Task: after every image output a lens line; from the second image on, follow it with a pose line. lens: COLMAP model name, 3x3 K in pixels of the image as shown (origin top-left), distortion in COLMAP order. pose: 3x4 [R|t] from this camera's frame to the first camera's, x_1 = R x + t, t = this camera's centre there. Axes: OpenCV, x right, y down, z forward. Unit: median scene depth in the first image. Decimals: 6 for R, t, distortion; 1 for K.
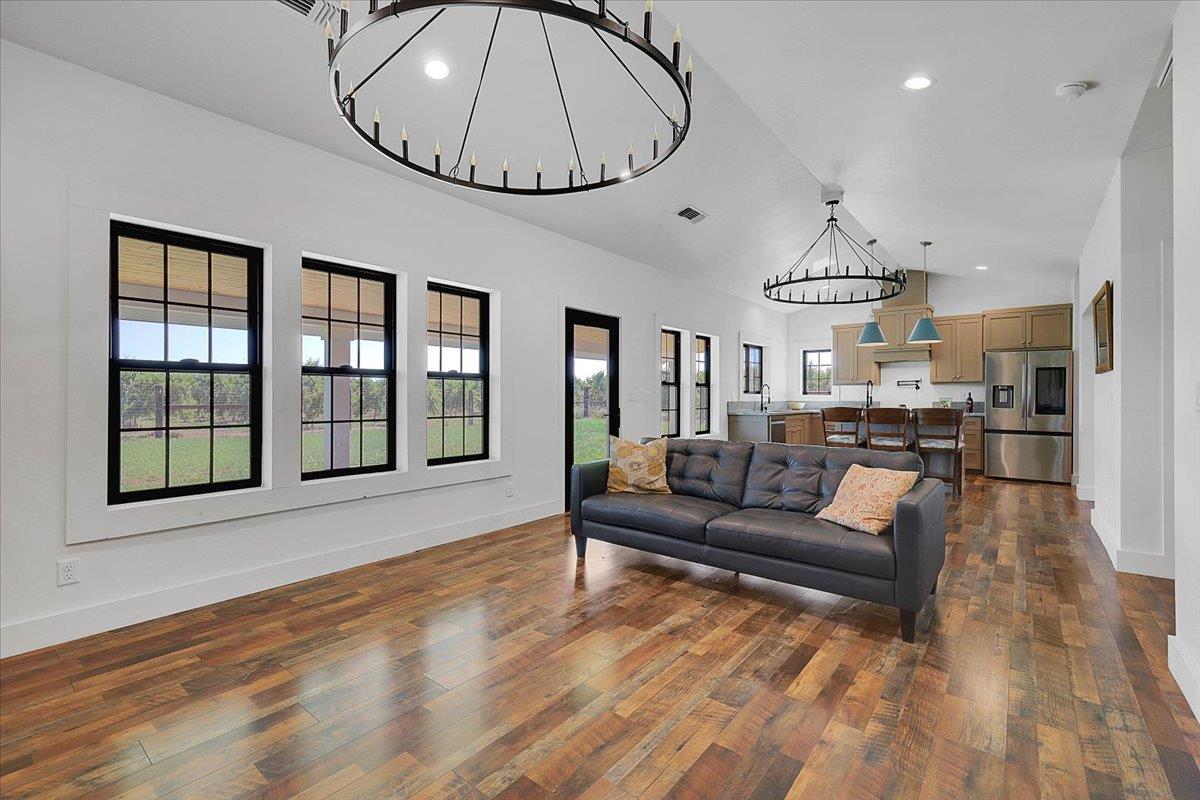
lens RADIAL K [[520.6, 0, 598.6], [0, 520.6, 395.1], [0, 0, 1]] dist [-0.000498, 0.000484]
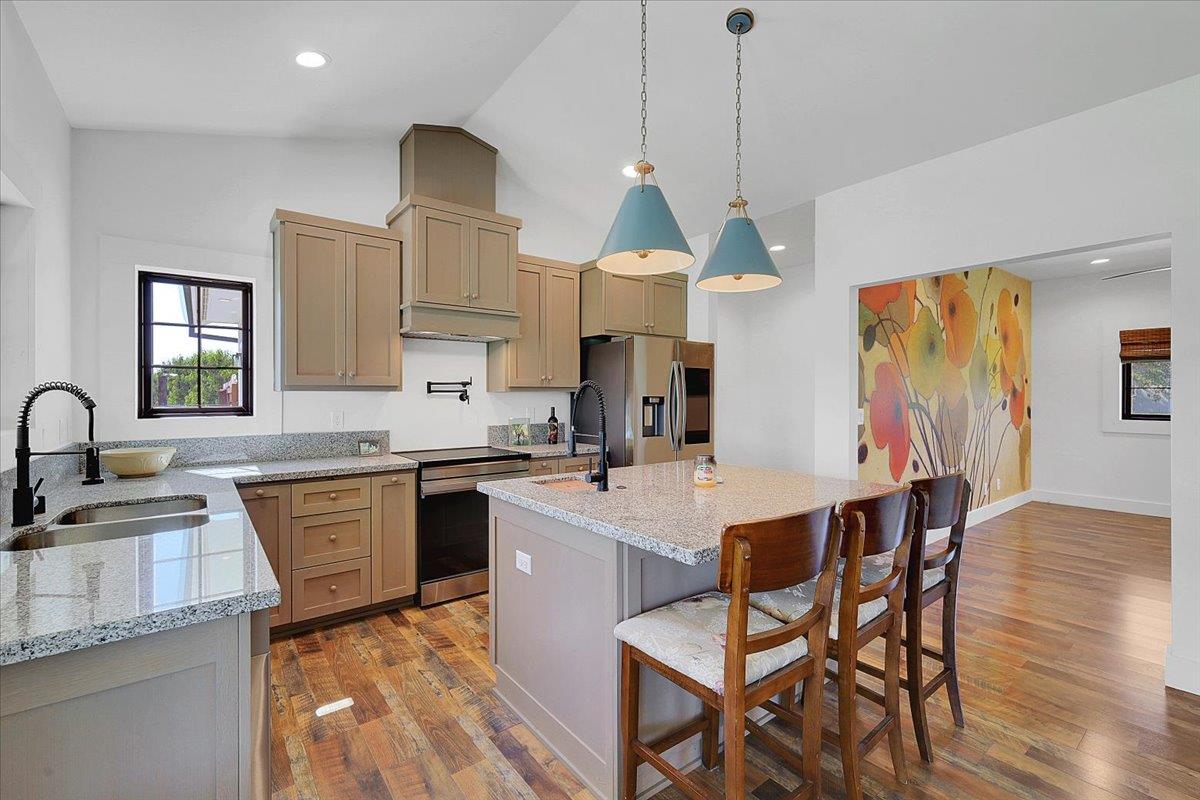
lens RADIAL K [[520.6, 0, 598.6], [0, 520.6, 395.1], [0, 0, 1]] dist [-0.000498, 0.000484]
pose [[0.245394, 0.005083, 0.969410, 0.126114], [0.005400, 0.999964, -0.006610, -0.008123], [-0.969408, 0.006857, 0.245357, 0.509727]]
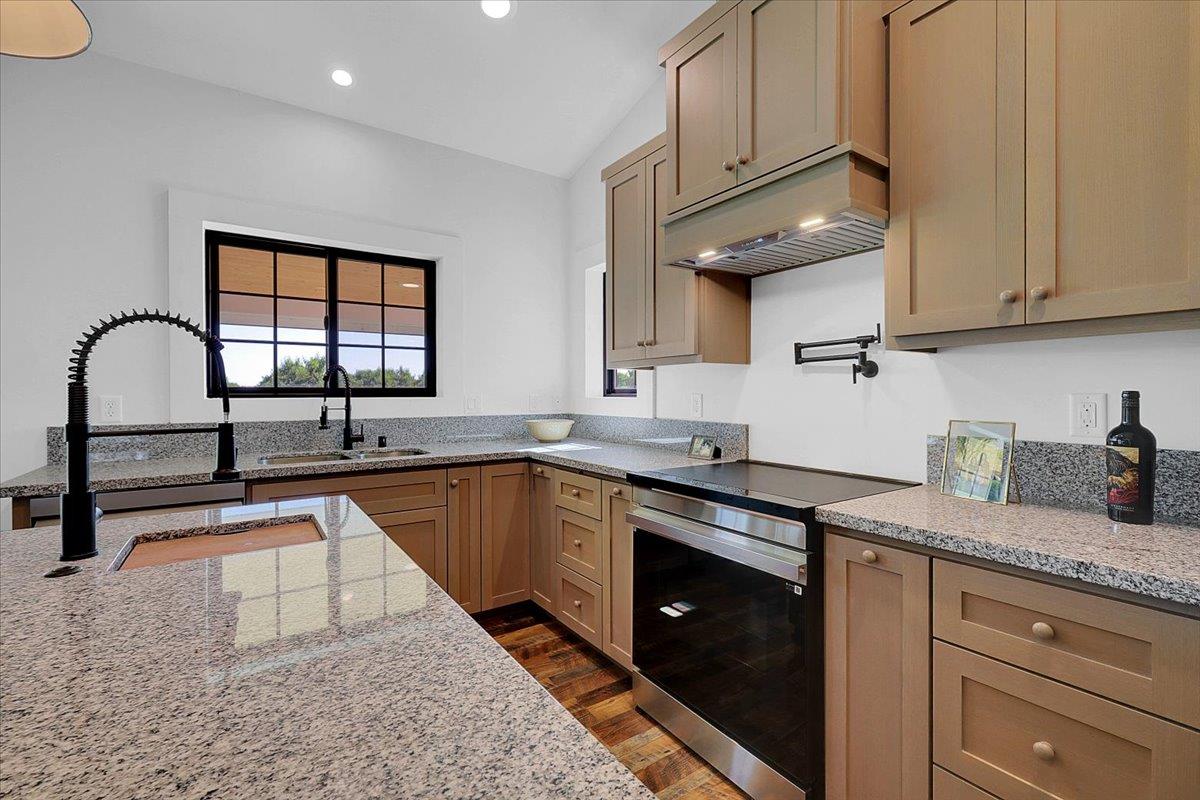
lens RADIAL K [[528.0, 0, 600.6], [0, 528.0, 393.1], [0, 0, 1]] dist [0.021534, -0.000095]
pose [[0.949684, -0.007904, -0.313111, 0.381776], [0.009716, 0.999944, 0.004227, -0.003838], [0.313060, -0.007056, 0.949707, 0.497751]]
